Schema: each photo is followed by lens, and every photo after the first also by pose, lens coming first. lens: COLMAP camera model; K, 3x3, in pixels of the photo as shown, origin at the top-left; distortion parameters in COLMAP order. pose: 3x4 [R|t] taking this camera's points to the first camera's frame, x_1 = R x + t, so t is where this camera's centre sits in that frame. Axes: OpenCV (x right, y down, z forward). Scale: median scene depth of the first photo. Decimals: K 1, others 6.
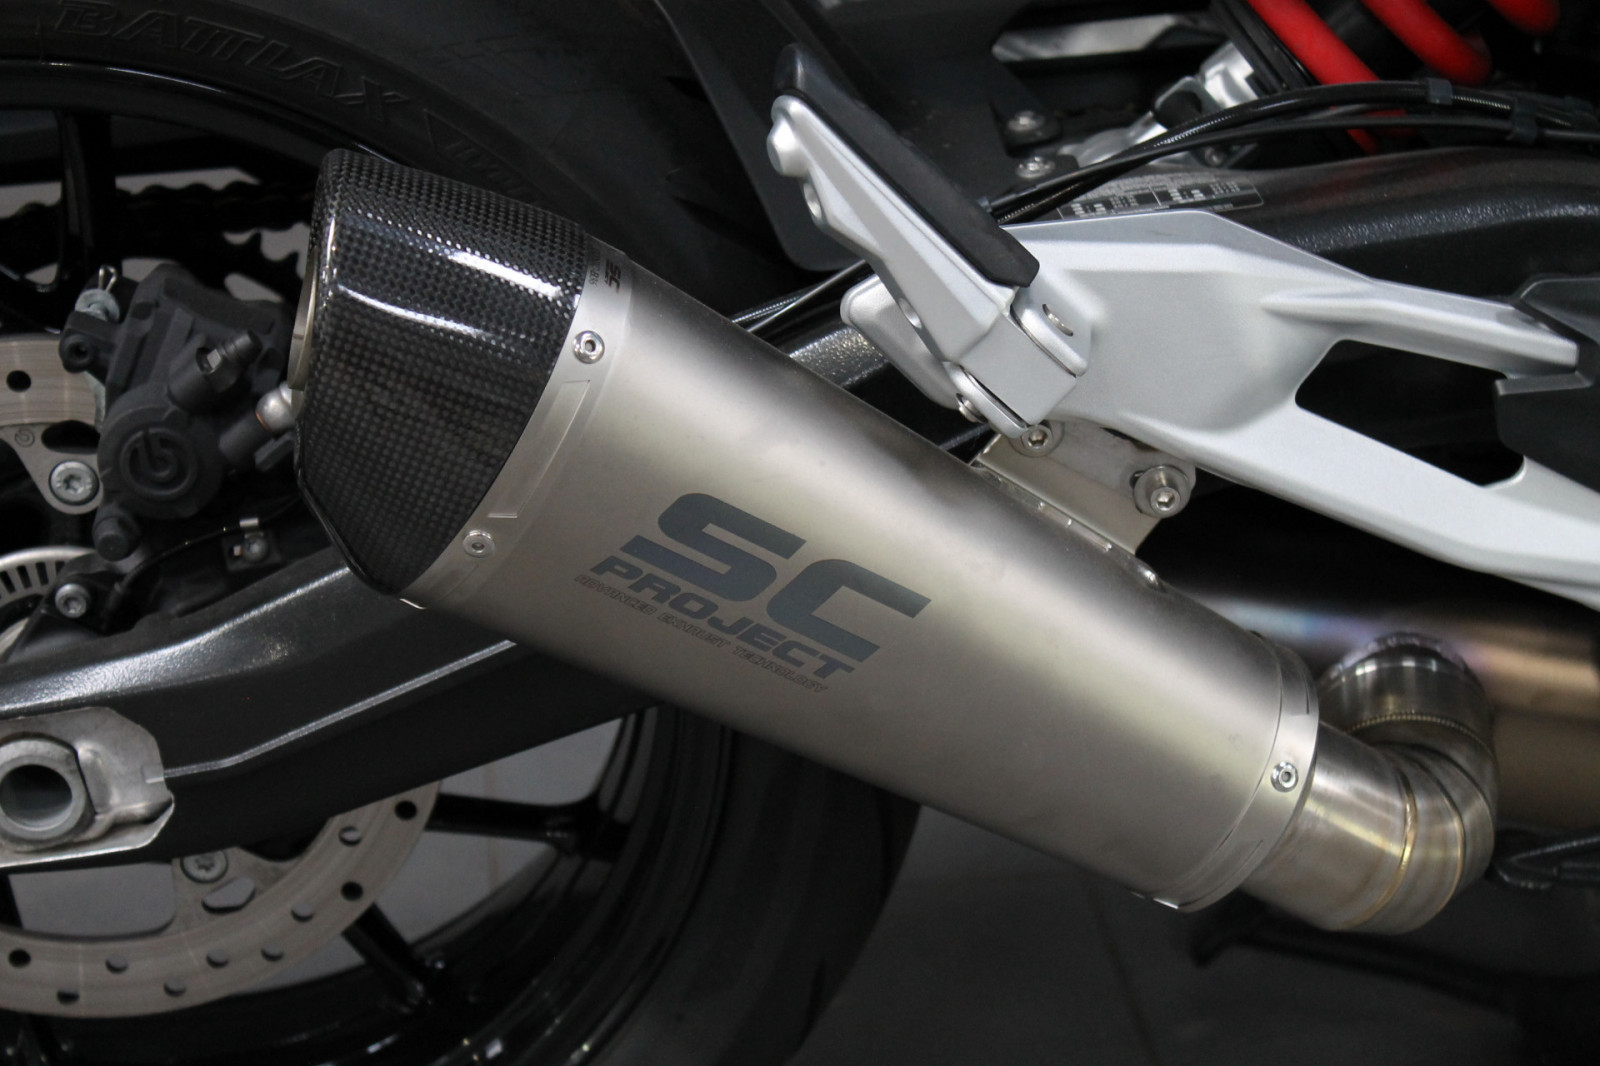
lens RADIAL K [[3510.4, 0, 800.0], [0, 3510.4, 533.0], [0, 0, 1]] dist [0.006859, 0.018670]
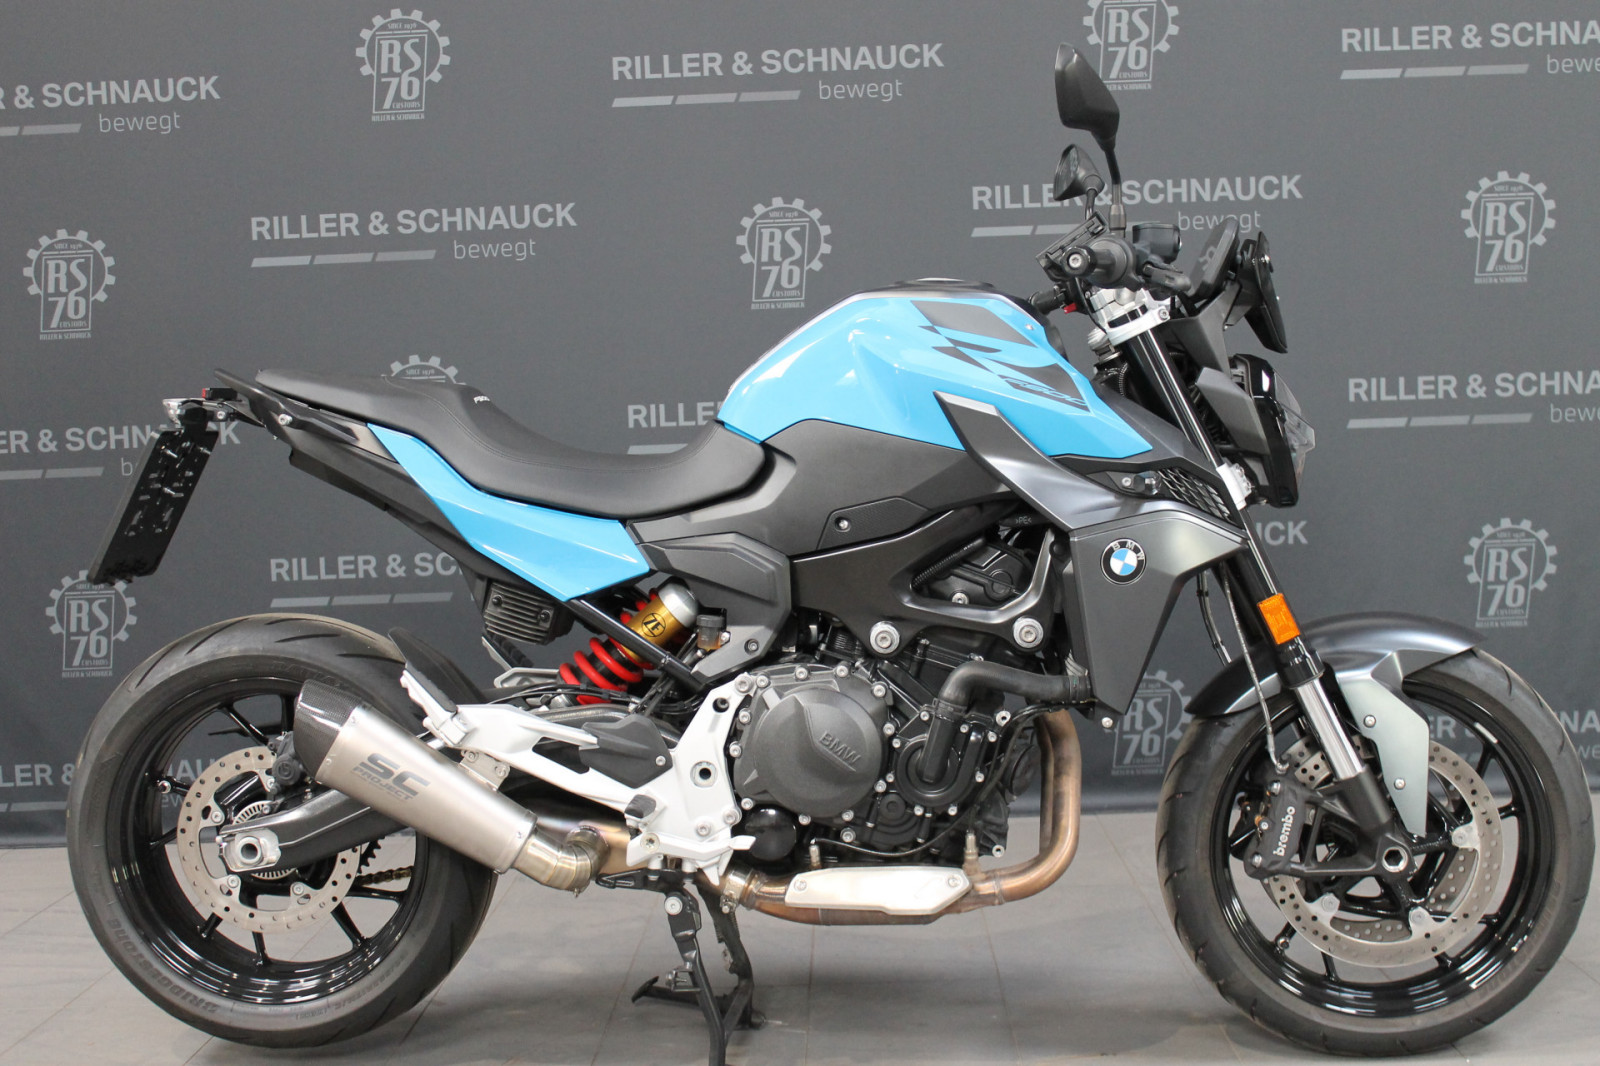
lens RADIAL K [[2616.8, 0, 800.0], [0, 2616.8, 533.0], [0, 0, 1]] dist [-0.022169, -0.047133]
pose [[0.984655, -0.005649, -0.174420, 1.012948], [-0.053668, 0.941236, -0.333459, 0.752696], [0.166055, 0.337703, 0.926489, -1.973857]]
